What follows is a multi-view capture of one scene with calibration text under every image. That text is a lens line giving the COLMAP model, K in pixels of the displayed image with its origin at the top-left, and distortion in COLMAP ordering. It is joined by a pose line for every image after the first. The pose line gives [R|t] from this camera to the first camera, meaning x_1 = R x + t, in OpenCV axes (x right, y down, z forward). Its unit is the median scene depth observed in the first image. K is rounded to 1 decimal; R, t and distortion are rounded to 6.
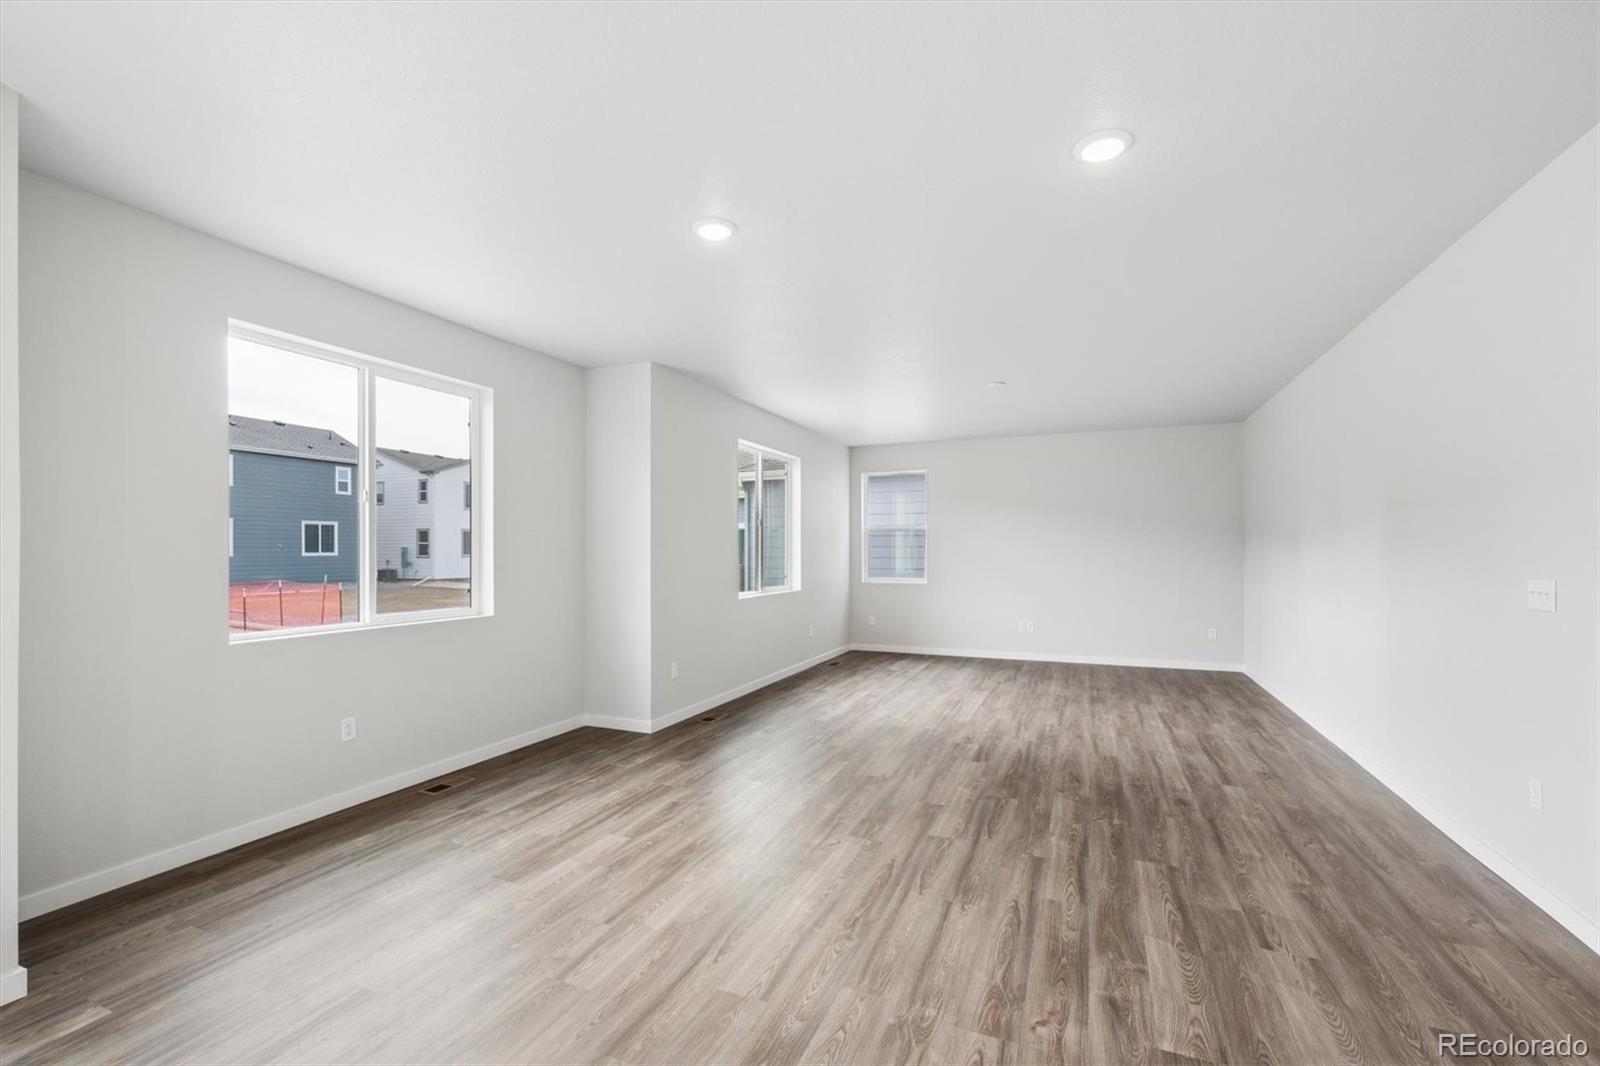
lens RADIAL K [[643.3, 0, 787.3], [0, 643.3, 552.7], [0, 0, 1]] dist [0.000473, -0.000057]
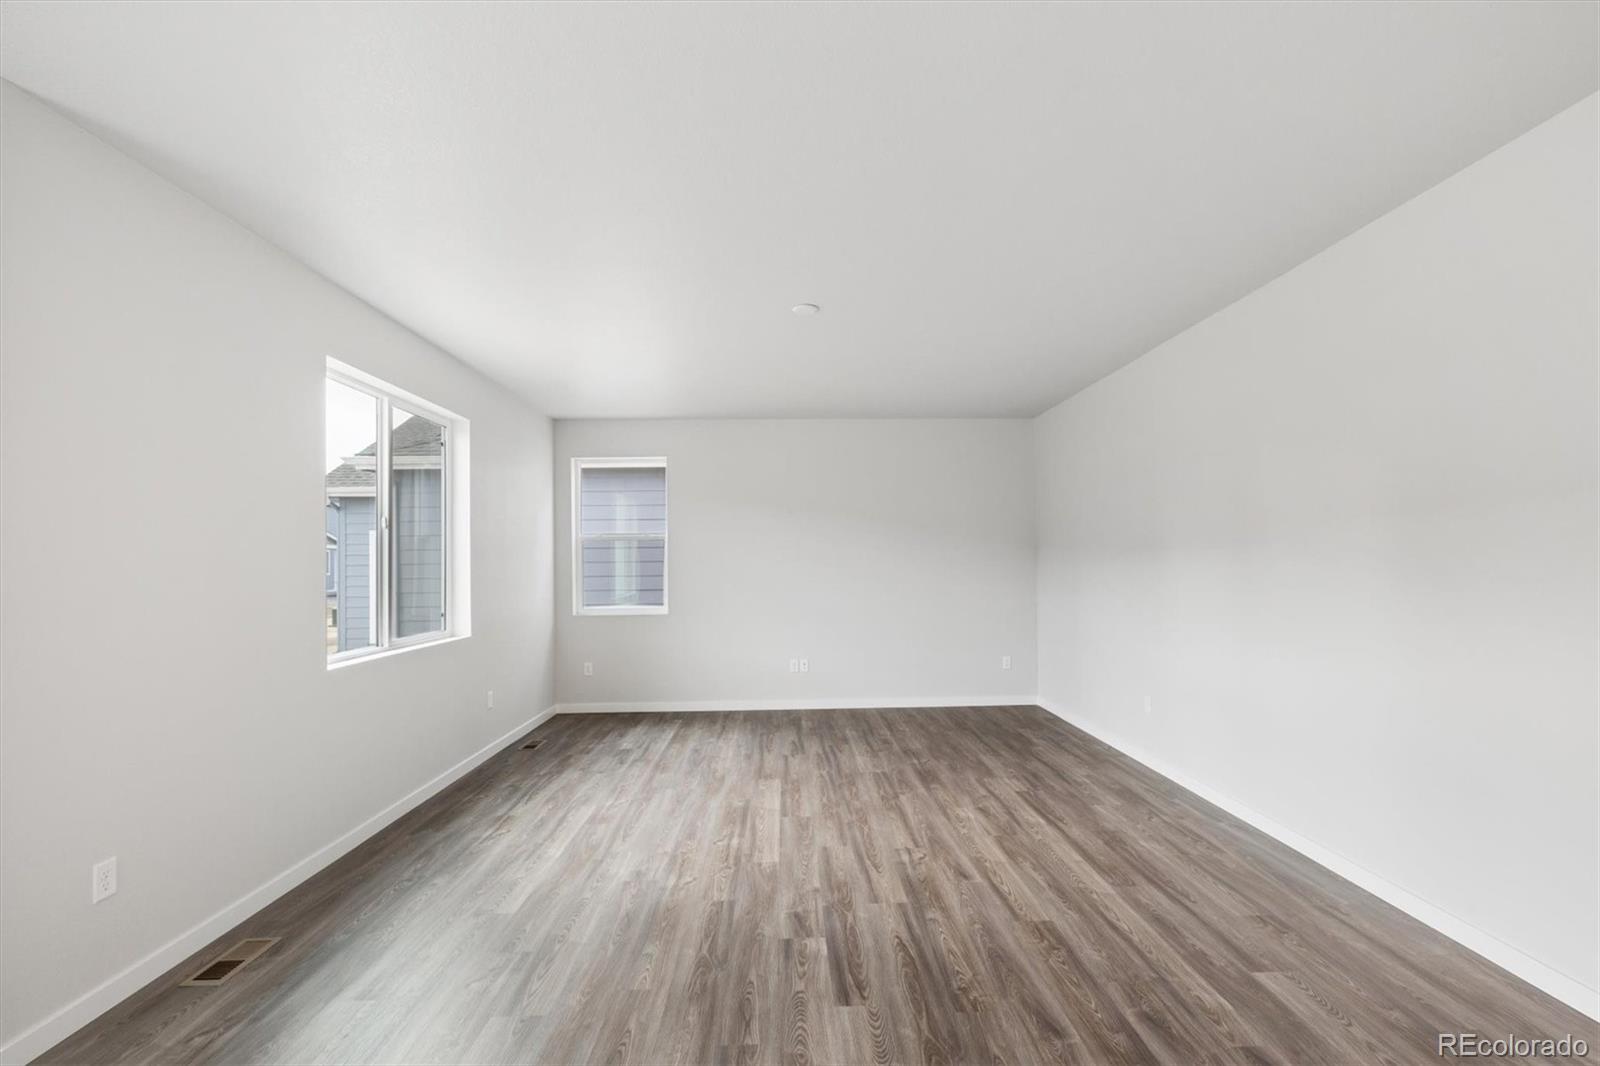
lens RADIAL K [[643.3, 0, 787.3], [0, 643.3, 552.7], [0, 0, 1]] dist [0.000473, -0.000057]
pose [[0.898397, -0.000083, 0.439185, 0.029019], [0.009619, 0.999764, -0.019487, -0.007183], [-0.439080, 0.021732, 0.898185, 0.423725]]
